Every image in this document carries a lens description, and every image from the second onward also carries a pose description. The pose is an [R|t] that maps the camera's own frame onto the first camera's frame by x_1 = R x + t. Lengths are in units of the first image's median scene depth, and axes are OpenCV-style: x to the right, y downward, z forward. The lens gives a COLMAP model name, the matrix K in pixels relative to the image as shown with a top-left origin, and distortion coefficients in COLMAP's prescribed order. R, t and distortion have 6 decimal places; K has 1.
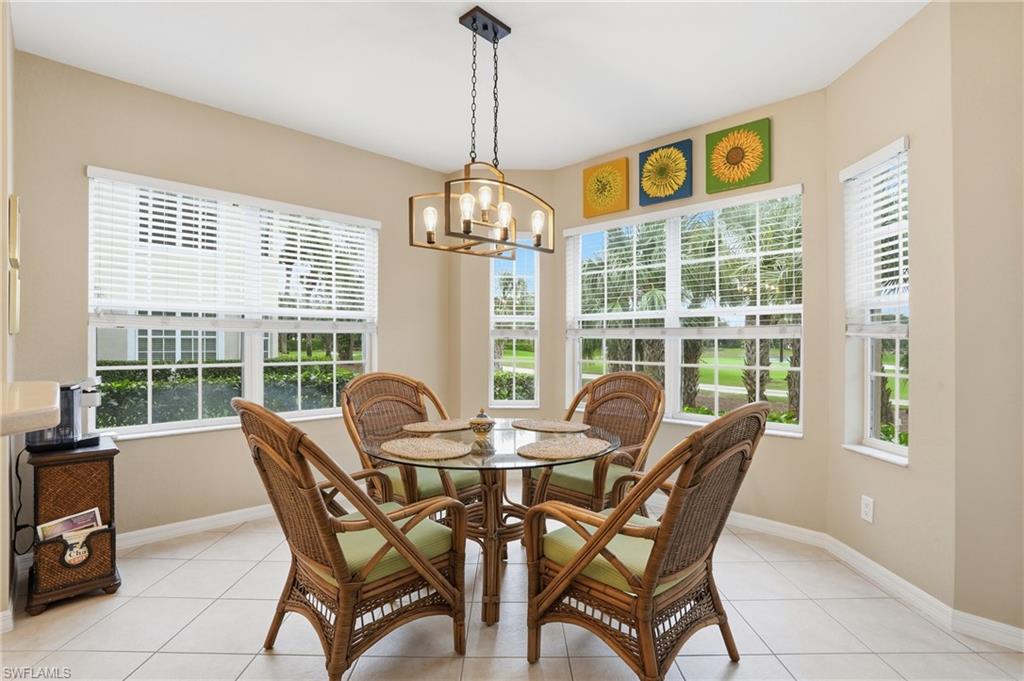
lens RADIAL K [[482.4, 0, 514.1], [0, 482.4, 327.3], [0, 0, 1]] dist [-0.000878, -0.000025]
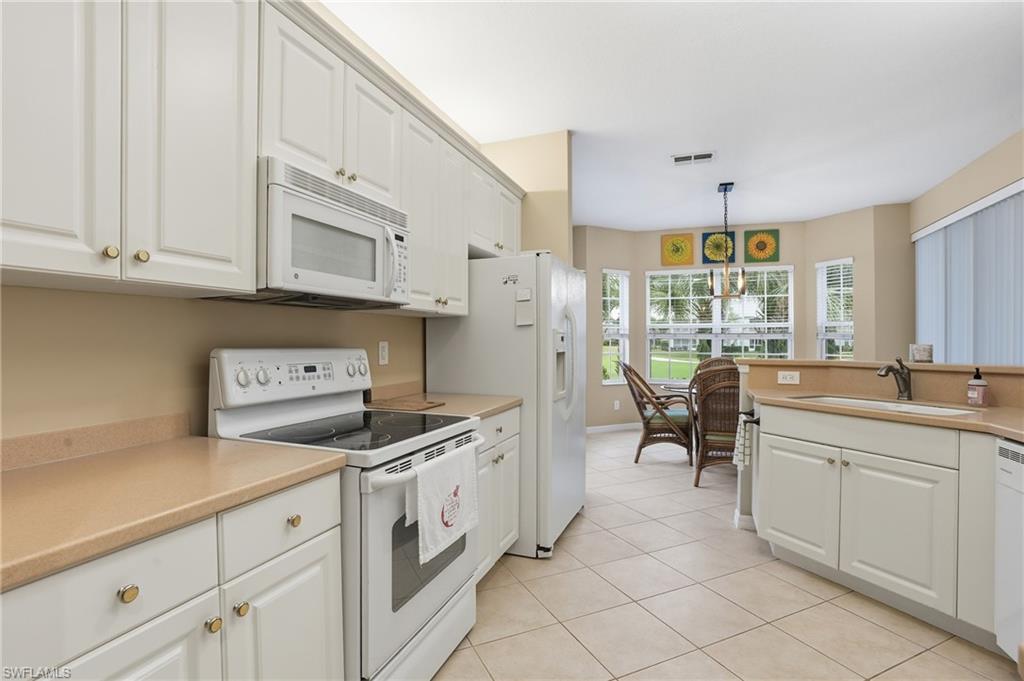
lens RADIAL K [[487.1, 0, 512.0], [0, 487.1, 340.5], [0, 0, 1]] dist [0.000587, 0.000050]
pose [[0.907382, -0.002703, 0.420297, -1.227755], [-0.007653, 0.999707, 0.022953, -0.009647], [-0.420236, -0.024044, 0.907096, -0.353707]]
